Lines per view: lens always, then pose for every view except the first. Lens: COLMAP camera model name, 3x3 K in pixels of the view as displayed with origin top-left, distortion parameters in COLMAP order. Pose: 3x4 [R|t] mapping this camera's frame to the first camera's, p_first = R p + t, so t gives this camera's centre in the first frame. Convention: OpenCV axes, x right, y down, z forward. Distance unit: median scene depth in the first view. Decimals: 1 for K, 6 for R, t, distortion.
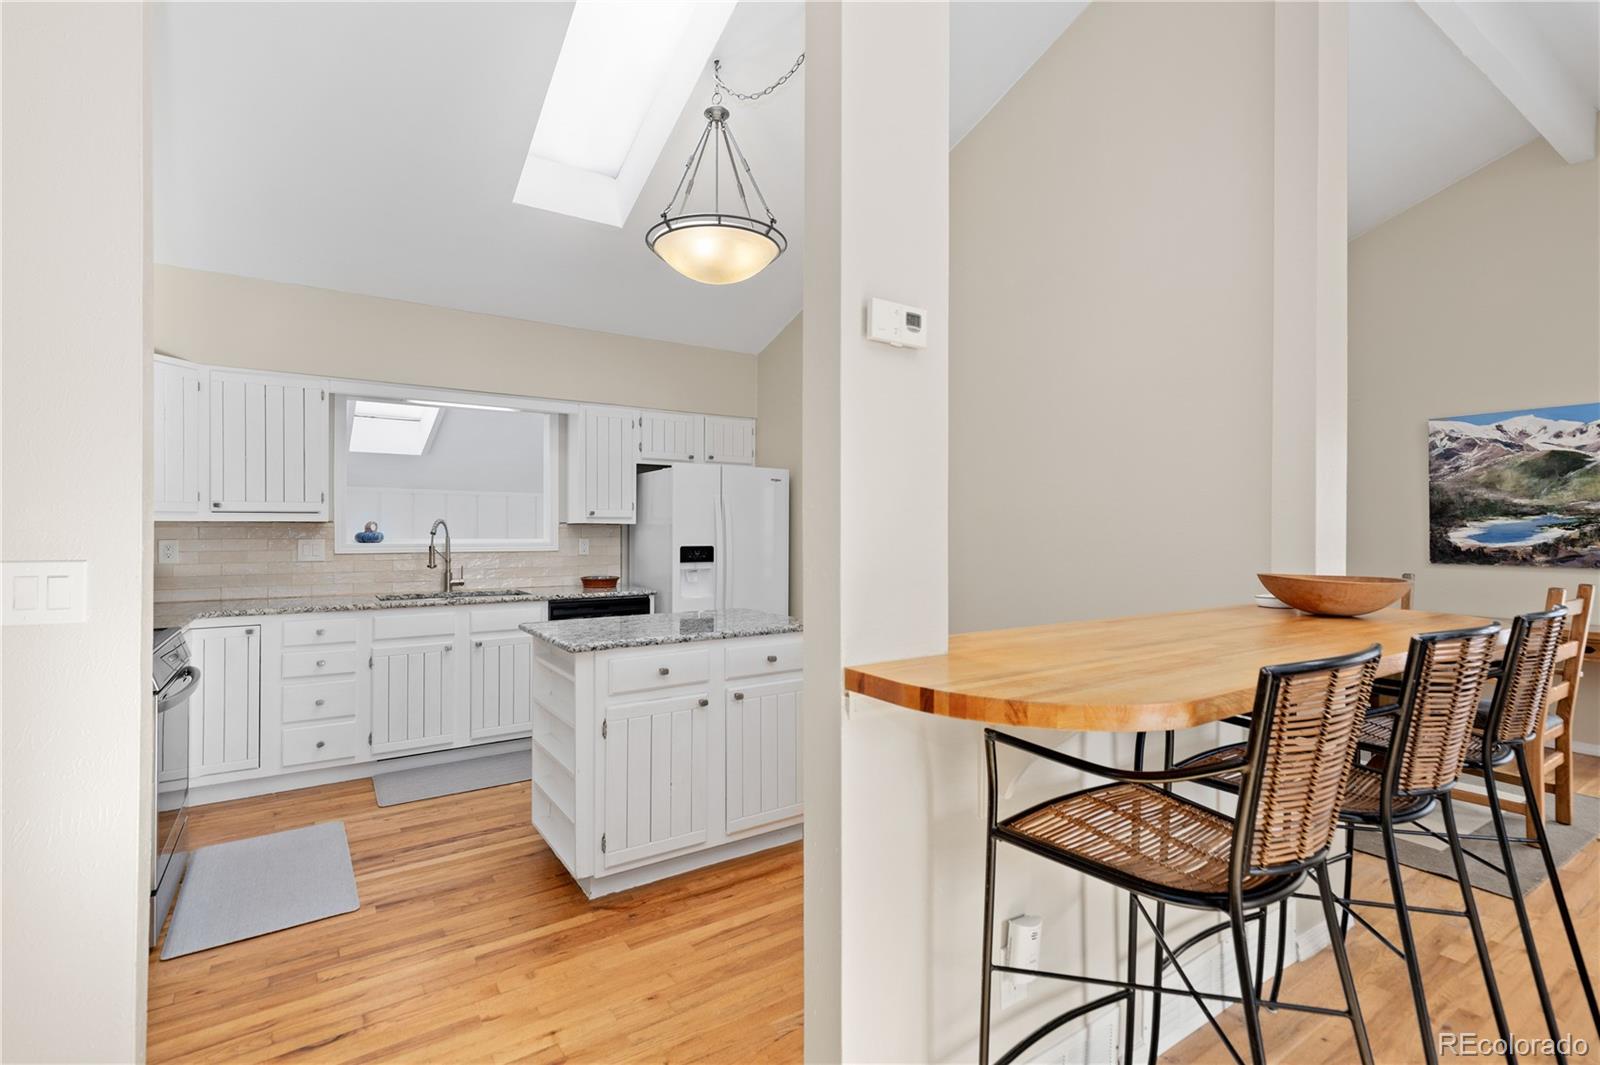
lens RADIAL K [[733.2, 0, 794.5], [0, 733.2, 530.3], [0, 0, 1]] dist [0.013885, -0.002009]
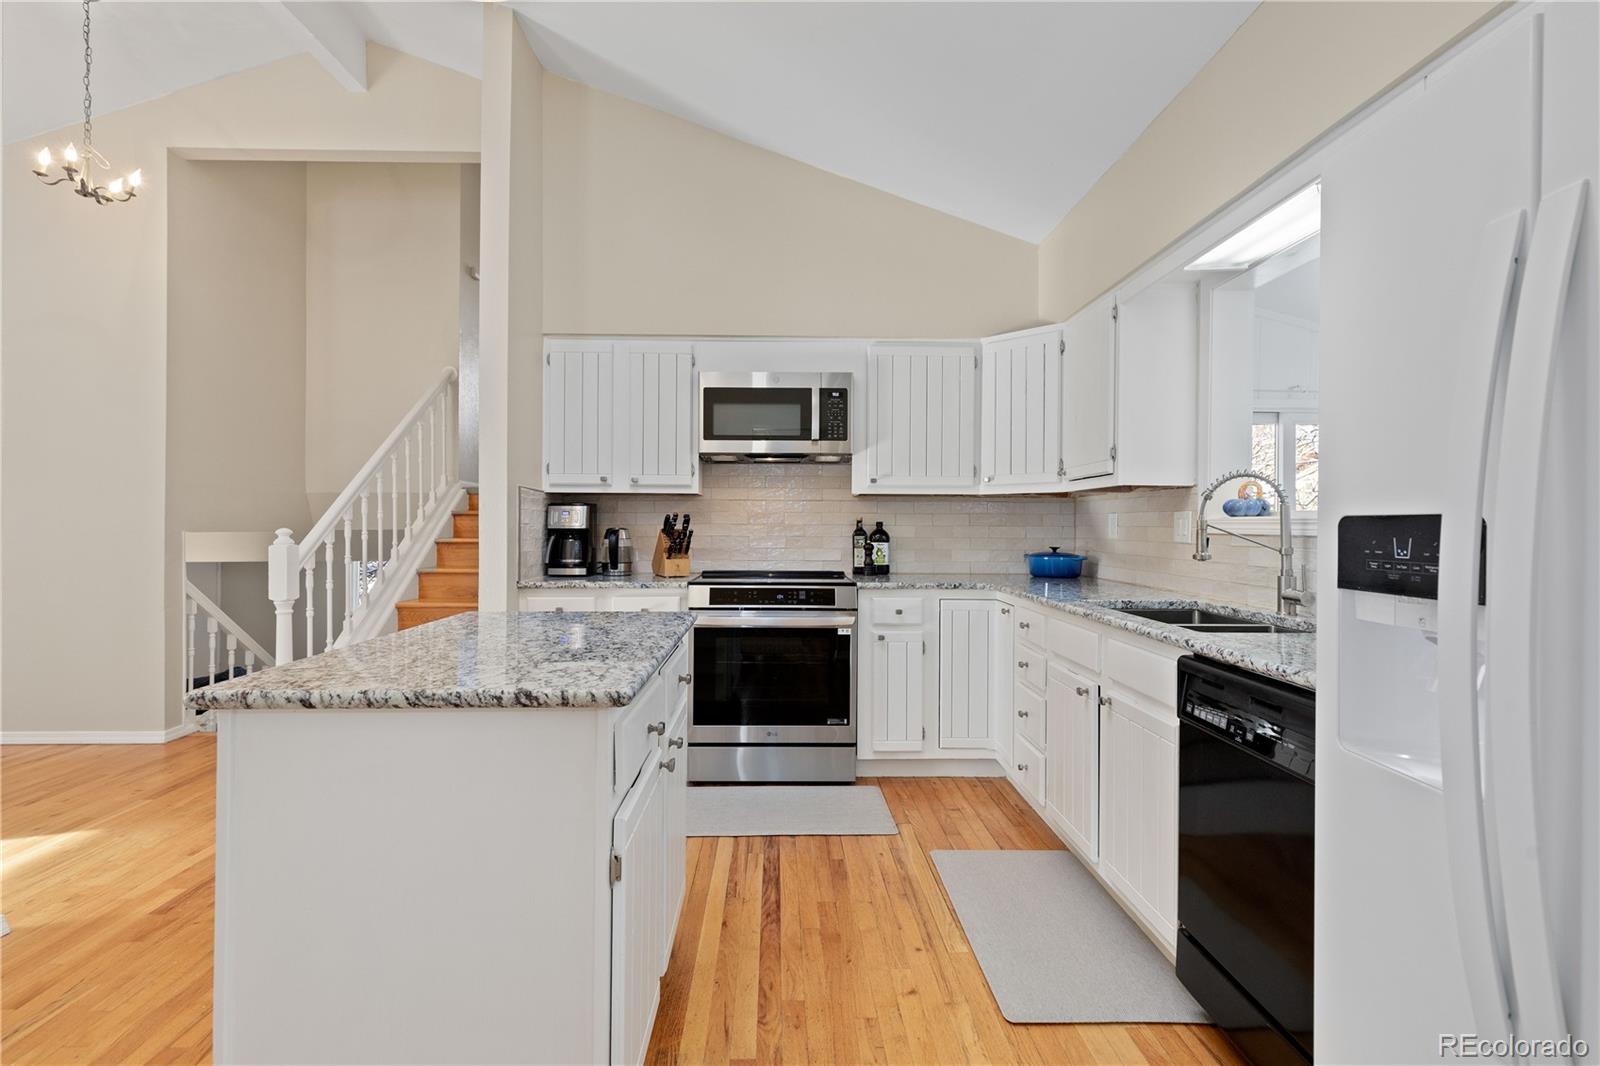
lens RADIAL K [[733.2, 0, 793.6], [0, 733.2, 522.7], [0, 0, 1]] dist [0.013885, -0.002009]
pose [[-0.533129, -0.007595, -0.846000, 0.132489], [-0.008624, 0.999957, -0.003543, 0.027260], [0.845990, 0.005407, -0.533171, 1.008363]]
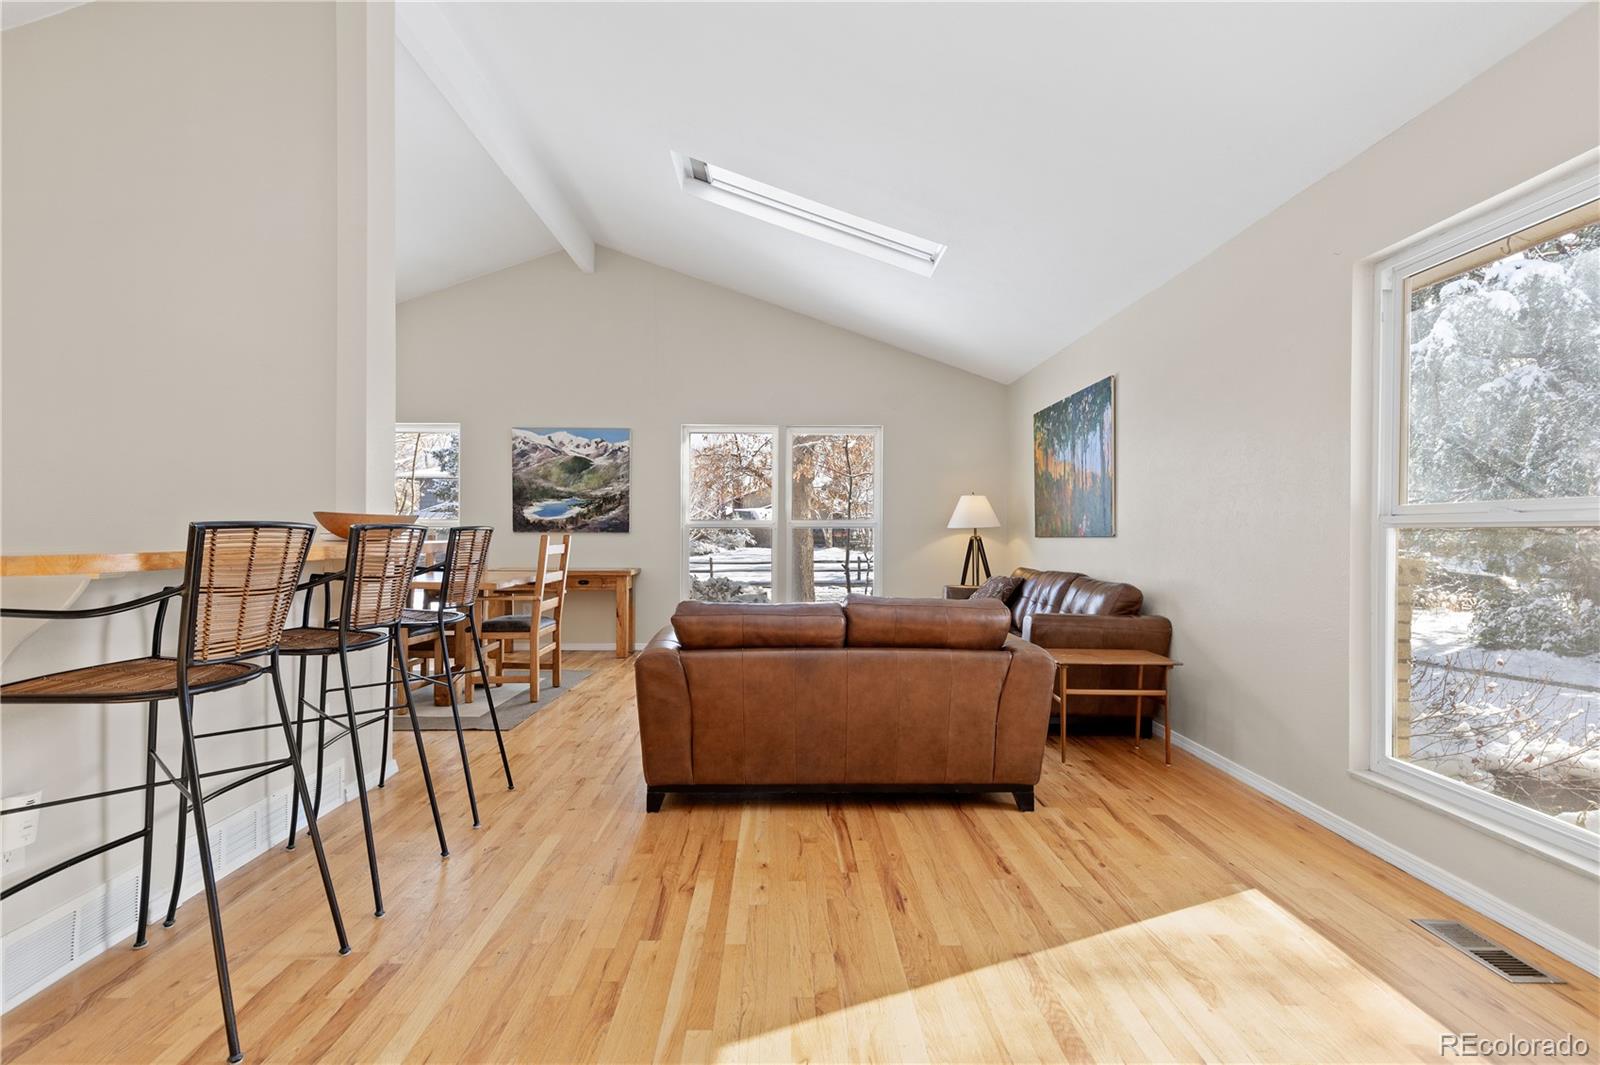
lens RADIAL K [[733.2, 0, 793.2], [0, 733.2, 528.4], [0, 0, 1]] dist [0.013885, -0.002009]
pose [[0.547965, 0.002270, 0.836498, 0.004478], [-0.001240, 0.999997, -0.001901, 0.044580], [-0.836501, 0.000004, 0.547966, -0.205887]]
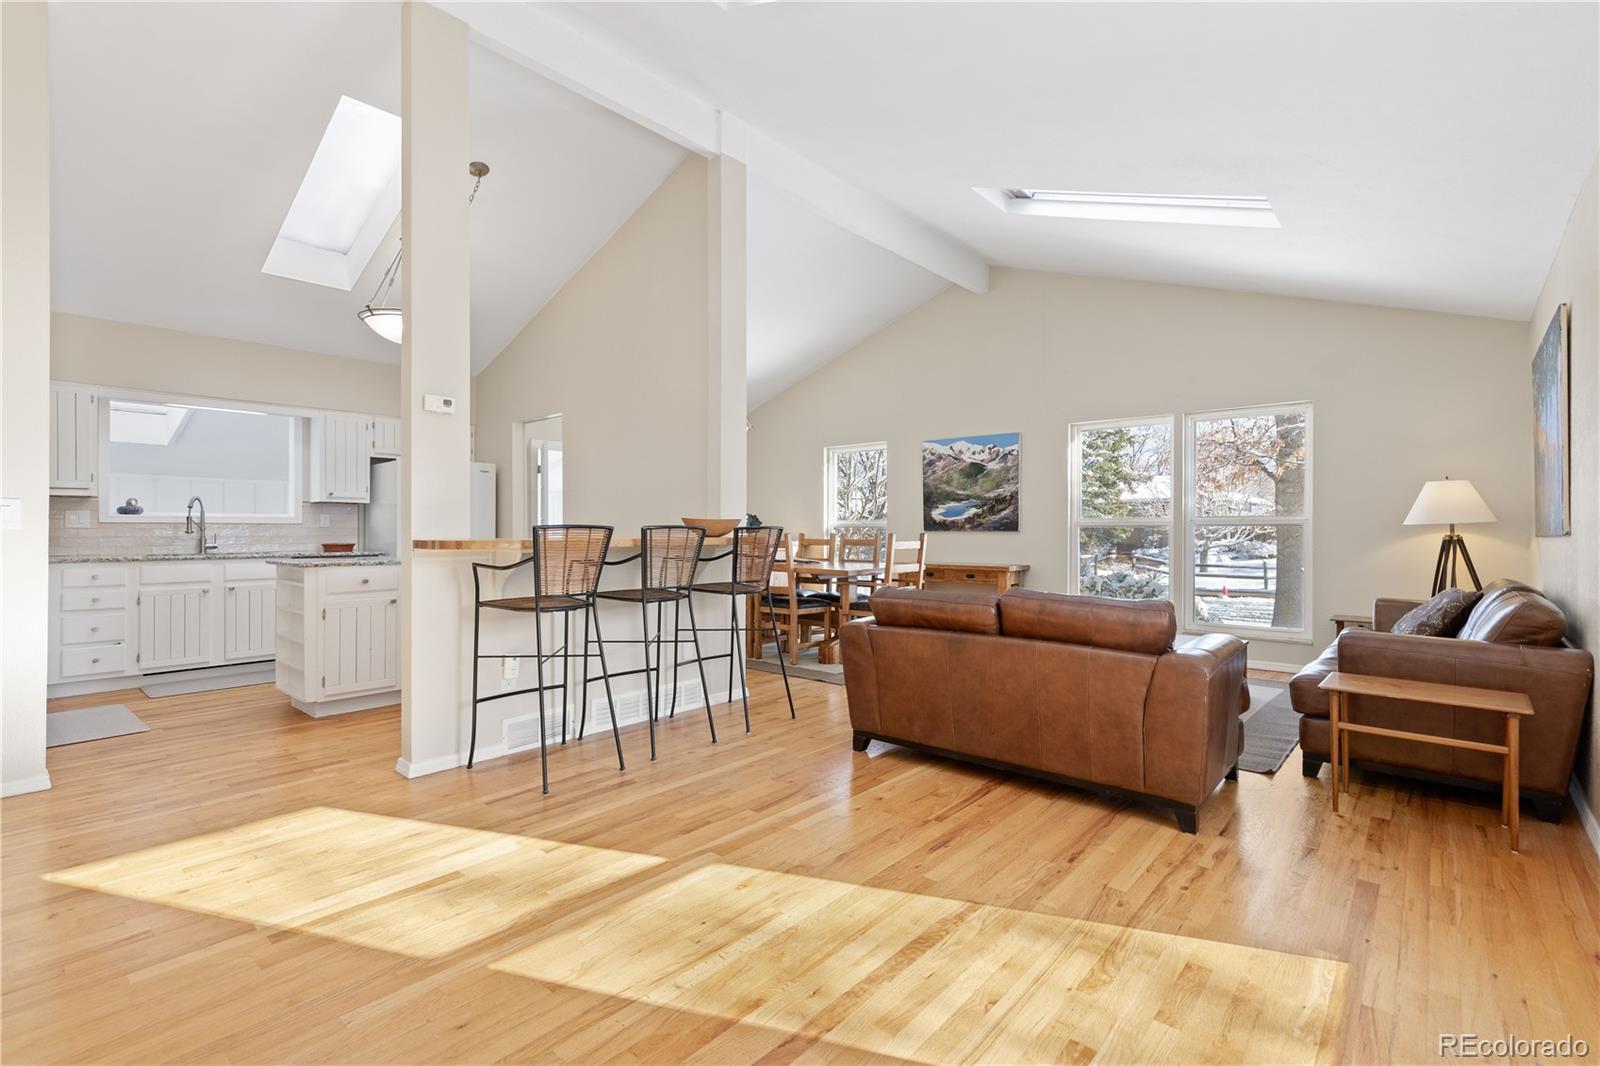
lens RADIAL K [[733.2, 0, 792.7], [0, 733.2, 528.0], [0, 0, 1]] dist [0.013885, -0.002009]
pose [[0.966782, -0.002113, 0.255593, 0.201002], [0.002646, 0.999995, -0.001743, 0.045391], [-0.255588, 0.002361, 0.966783, -0.525960]]
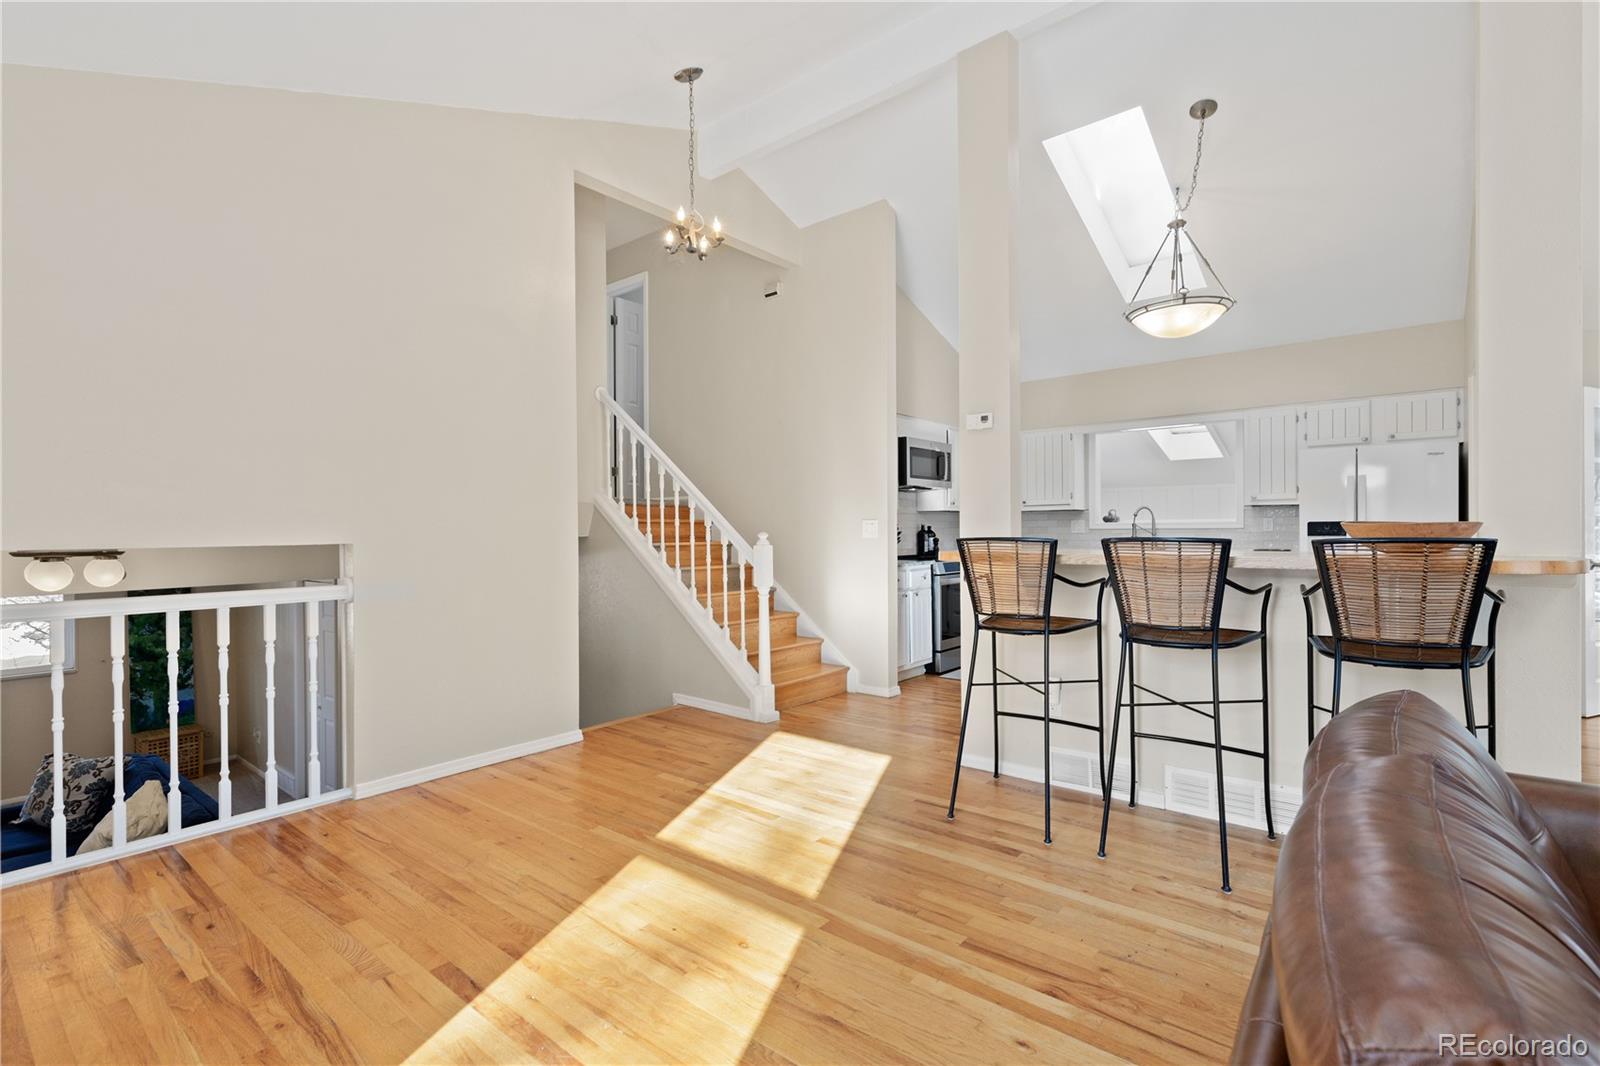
lens RADIAL K [[733.2, 0, 792.5], [0, 733.2, 535.1], [0, 0, 1]] dist [0.013885, -0.002009]
pose [[0.290441, 0.000517, -0.956893, 0.748657], [0.007909, 0.999964, 0.002941, 0.034810], [0.956860, -0.008422, 0.290427, -0.124364]]
